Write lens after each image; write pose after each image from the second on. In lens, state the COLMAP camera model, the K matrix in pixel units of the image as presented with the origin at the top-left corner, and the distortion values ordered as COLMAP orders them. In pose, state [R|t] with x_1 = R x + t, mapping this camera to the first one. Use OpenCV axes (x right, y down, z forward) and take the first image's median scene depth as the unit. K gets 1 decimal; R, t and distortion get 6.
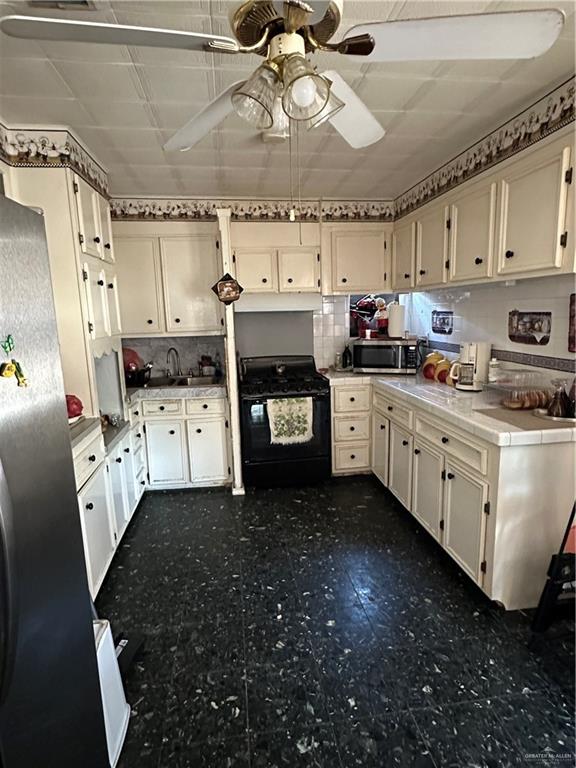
lens RADIAL K [[433.8, 0, 291.5], [0, 433.8, 385.0], [0, 0, 1]] dist [0.001681, 0.000886]
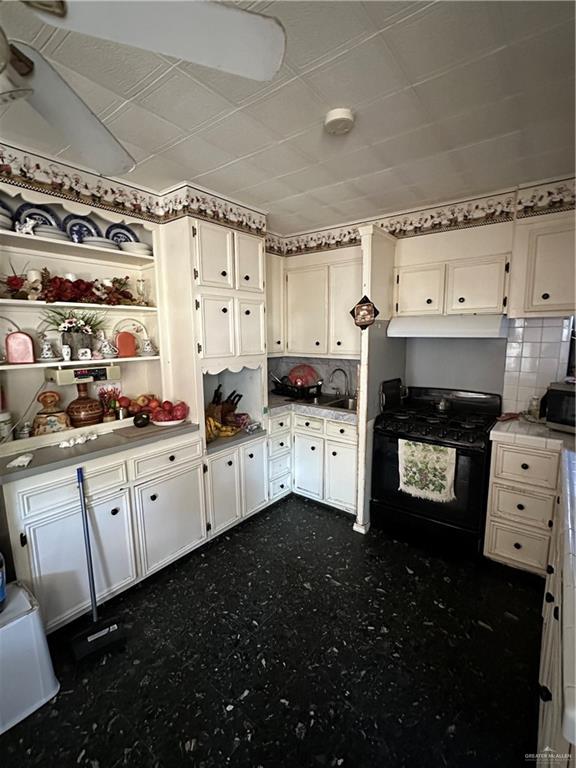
lens RADIAL K [[351.6, 0, 286.8], [0, 351.6, 384.7], [0, 0, 1]] dist [-0.003626, -0.000546]
pose [[0.698198, 0.125577, -0.704805, 0.266065], [-0.133943, 0.990025, 0.043708, -0.073587], [0.703263, 0.063887, 0.708053, 0.336876]]
